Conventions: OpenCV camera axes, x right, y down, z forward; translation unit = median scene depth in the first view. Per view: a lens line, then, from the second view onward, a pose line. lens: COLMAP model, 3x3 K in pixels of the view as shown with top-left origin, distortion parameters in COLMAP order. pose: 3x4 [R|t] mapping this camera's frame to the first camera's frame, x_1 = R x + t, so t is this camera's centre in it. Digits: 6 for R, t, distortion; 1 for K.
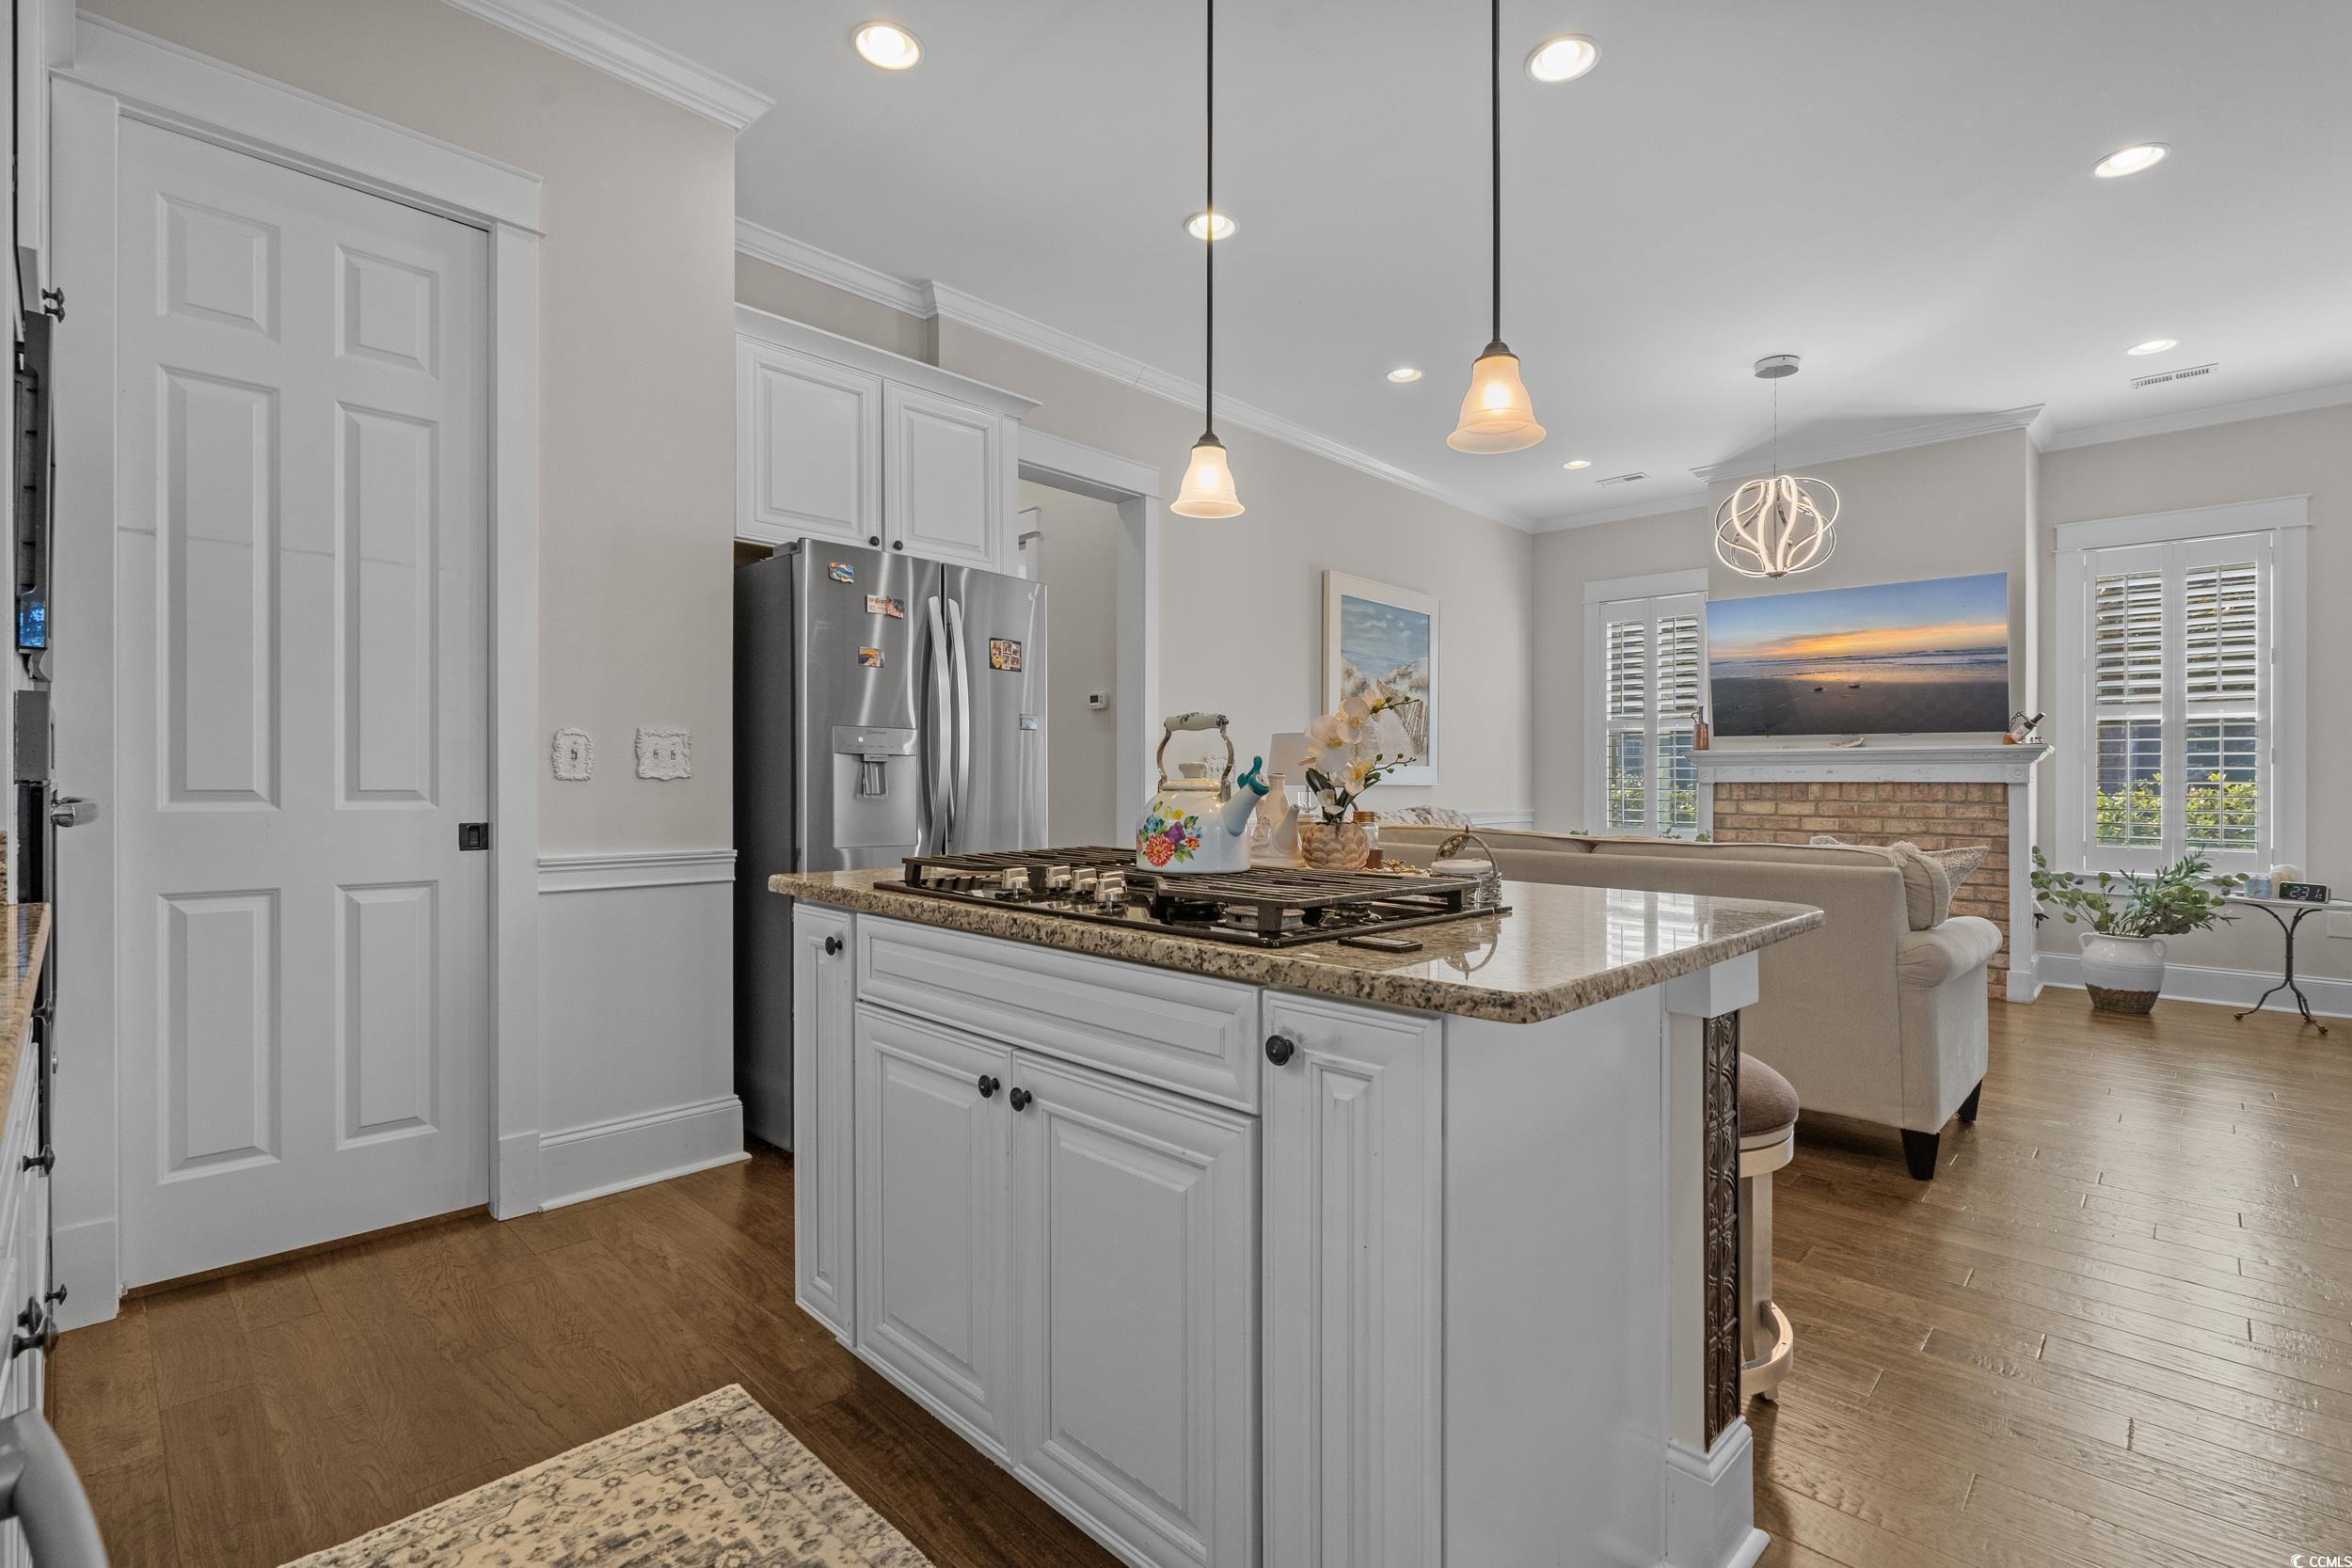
lens RADIAL K [[1047.1, 0, 1166.2], [0, 1047.1, 772.5], [0, 0, 1]] dist [-0.000943, 0.000531]
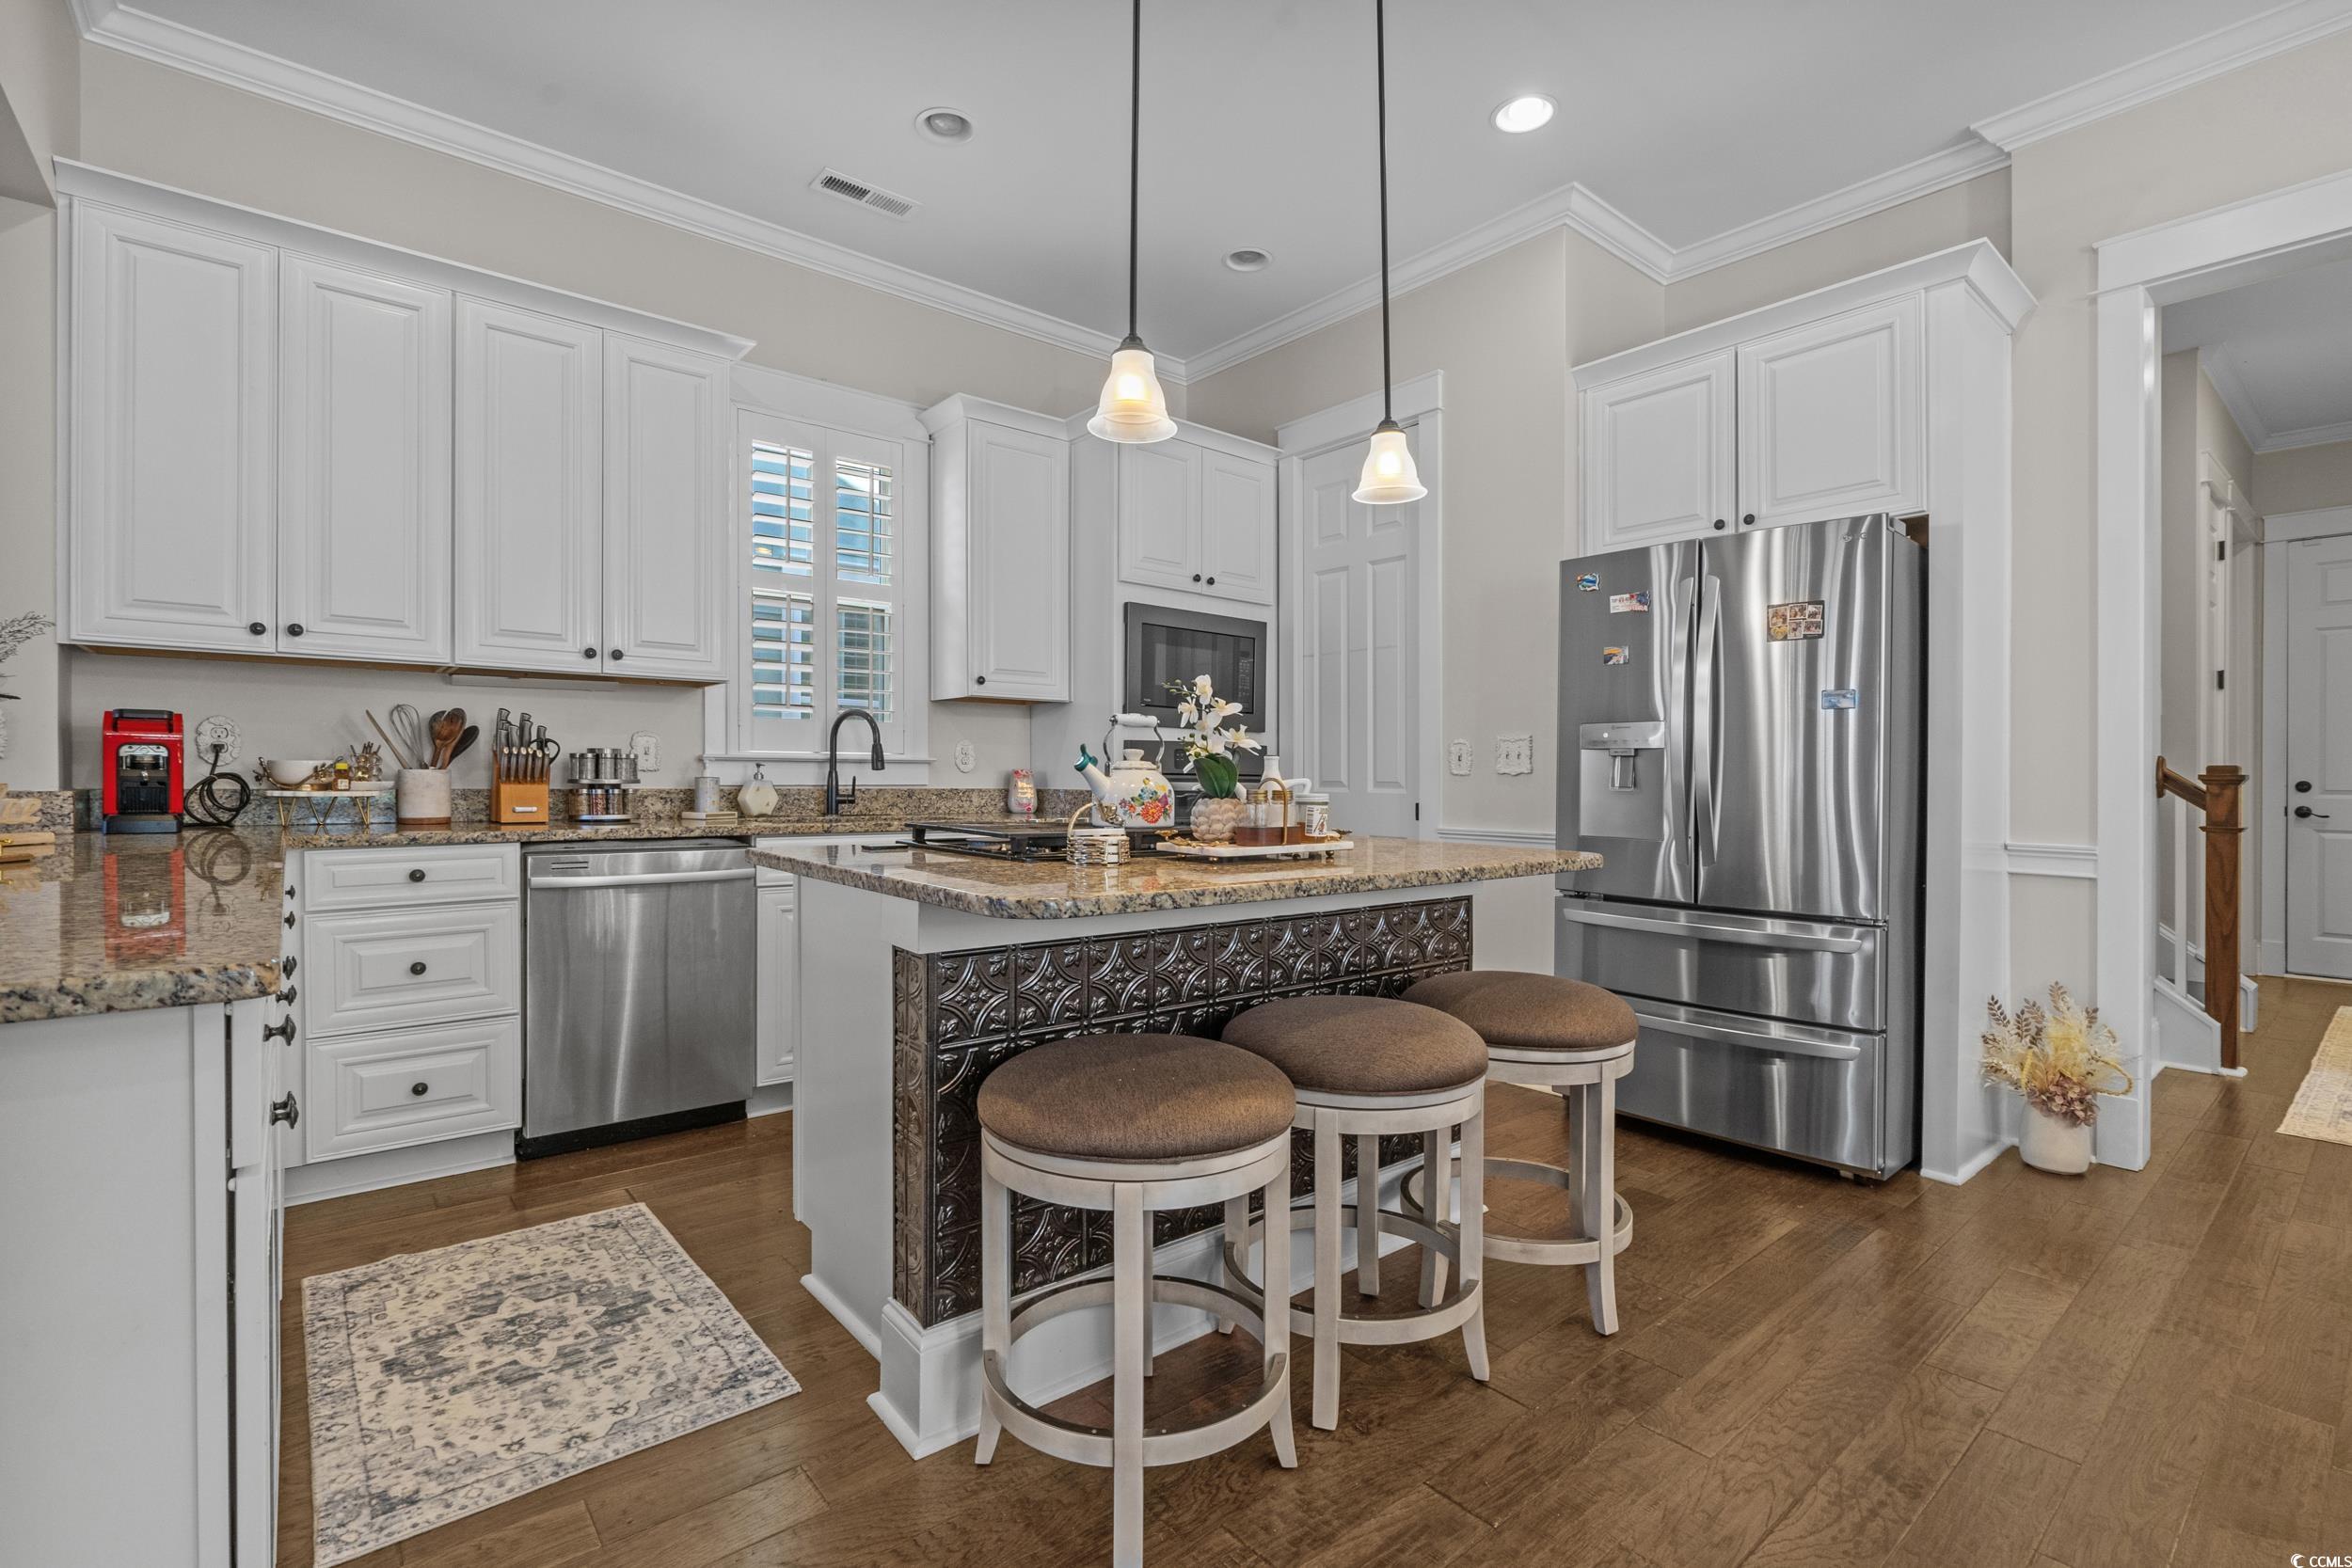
lens RADIAL K [[1064.9, 0, 1180.3], [0, 1064.9, 772.9], [0, 0, 1]] dist [-0.001252, 0.000258]
pose [[-0.092077, -0.010912, -0.995692, 0.481233], [0.001675, 0.999937, -0.011114, 0.009910], [0.995750, -0.002692, -0.092053, 0.392541]]
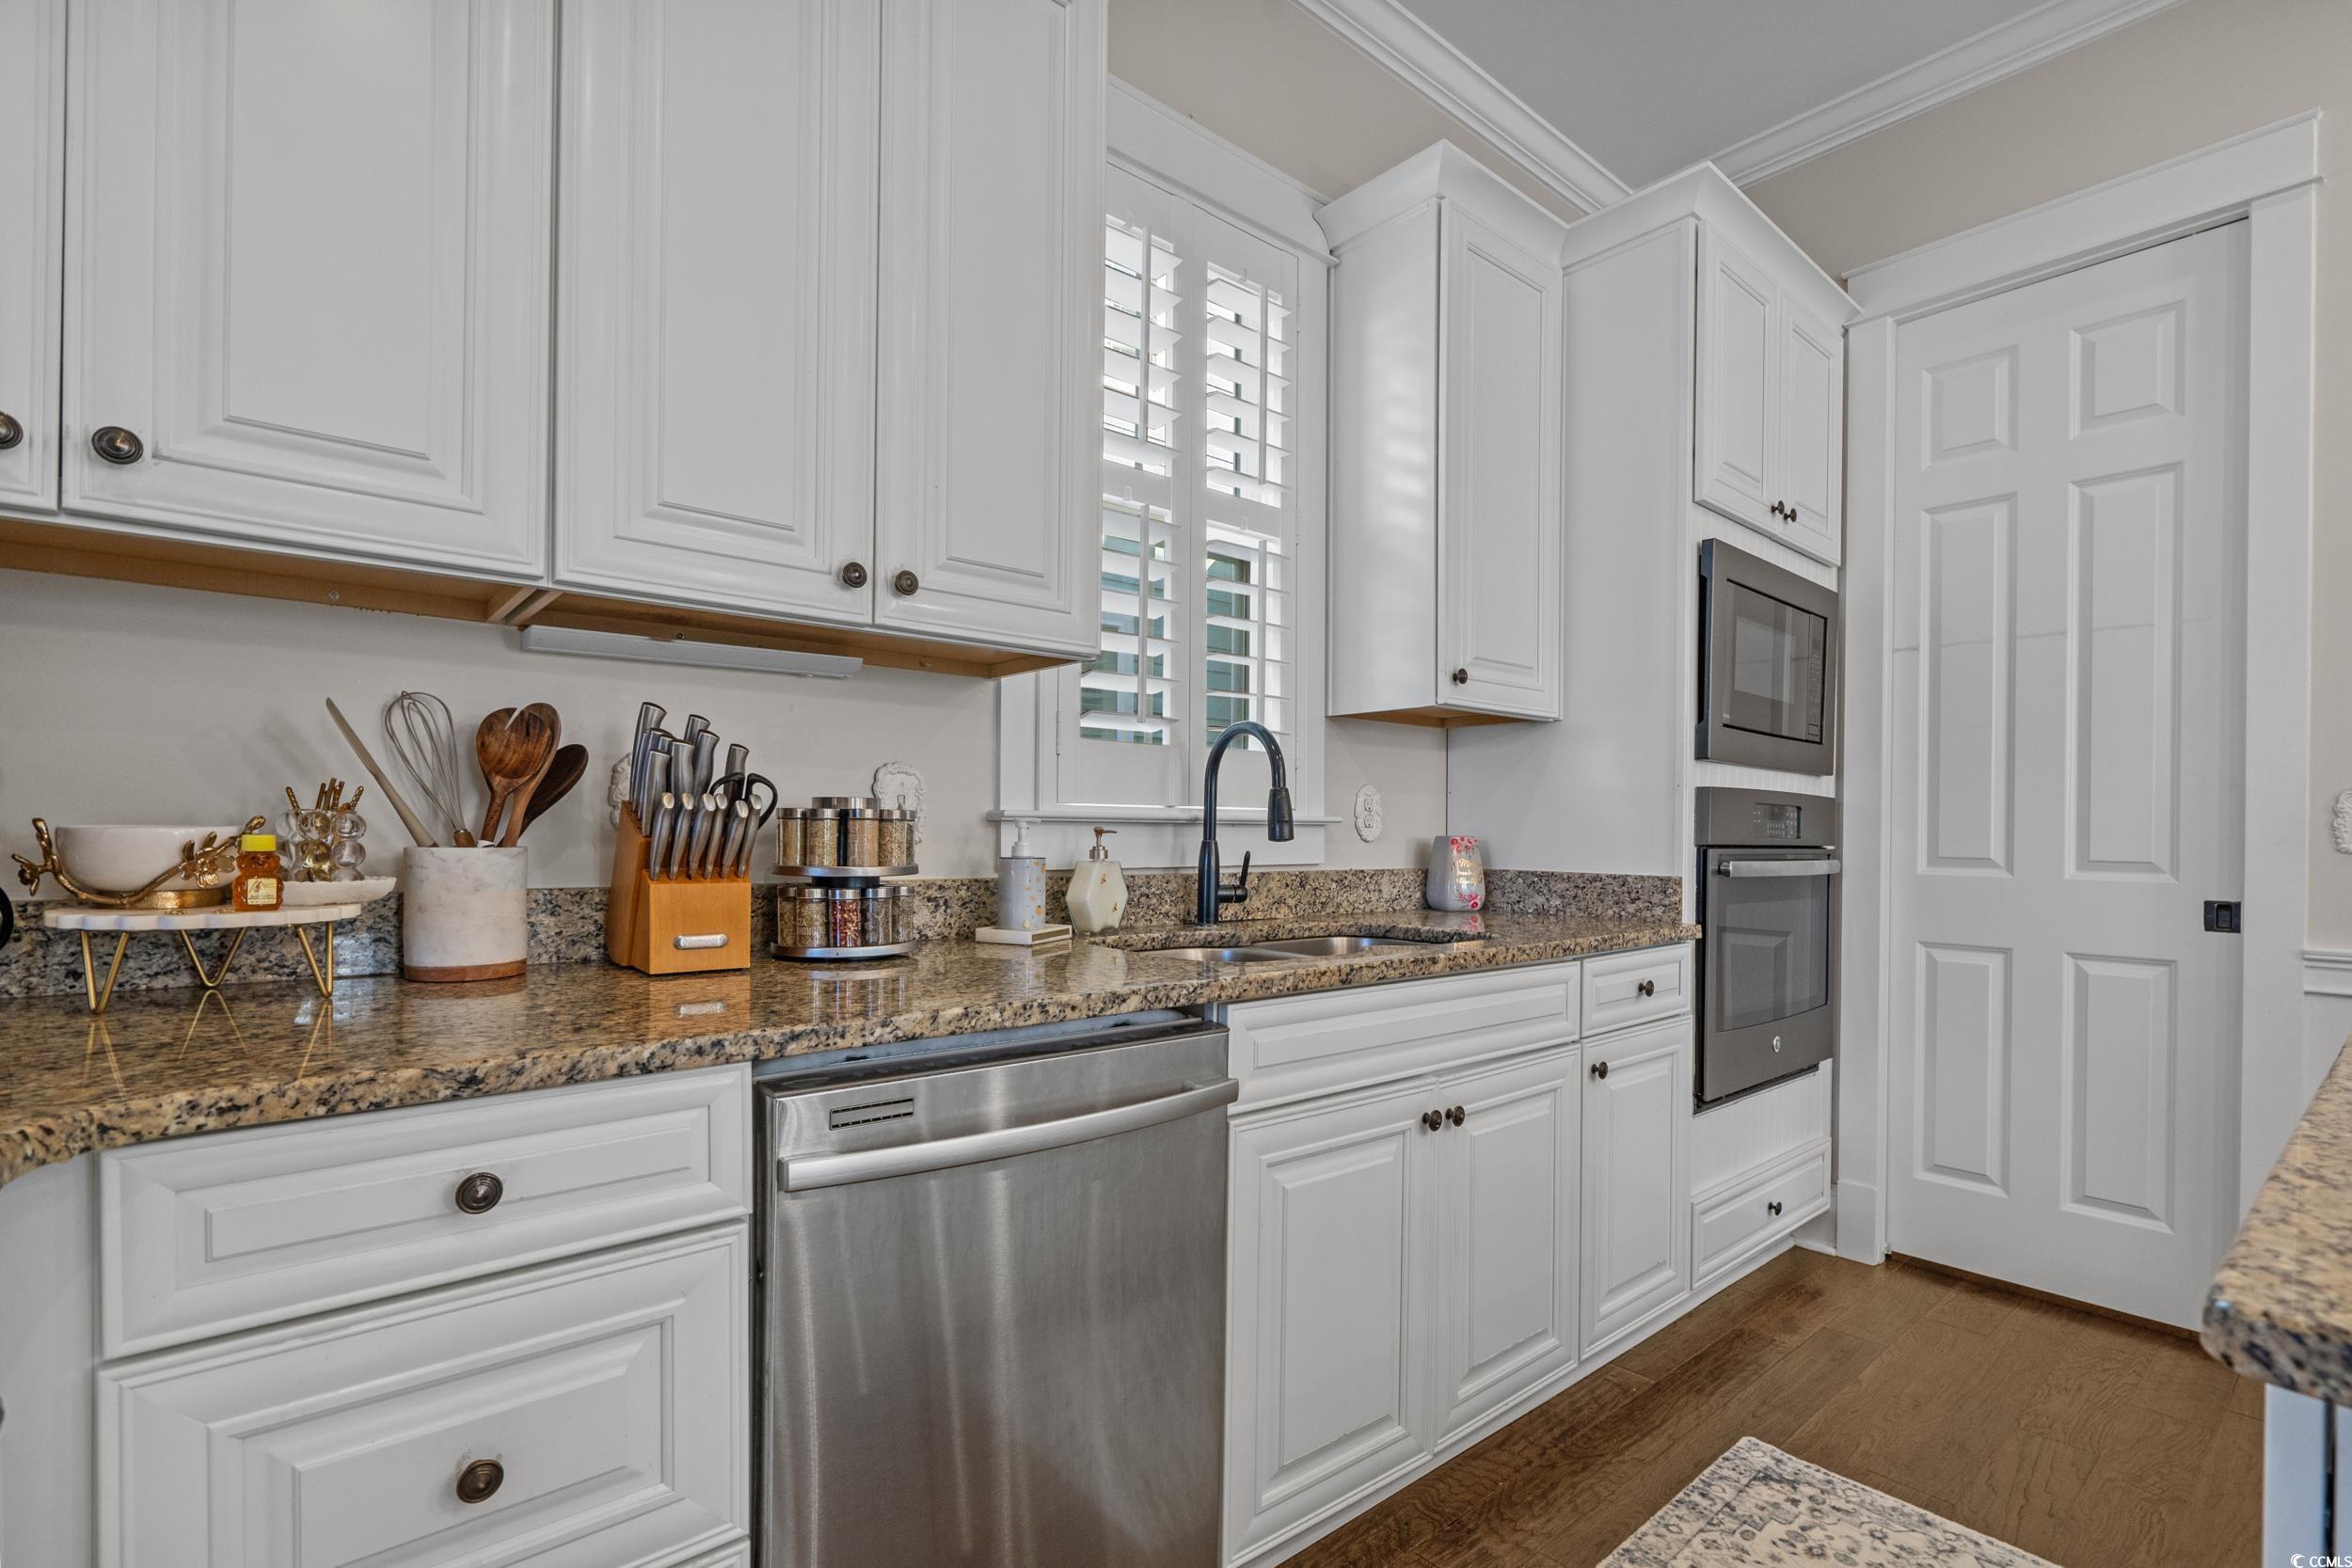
lens RADIAL K [[1091.9, 0, 1180.5], [0, 1091.9, 819.3], [0, 0, 1]] dist [-0.004747, 0.000100]
pose [[-0.085386, -0.015924, -0.996221, 0.170658], [-0.002693, 0.999872, -0.015751, -0.001972], [0.996344, 0.001338, -0.085418, 0.108284]]
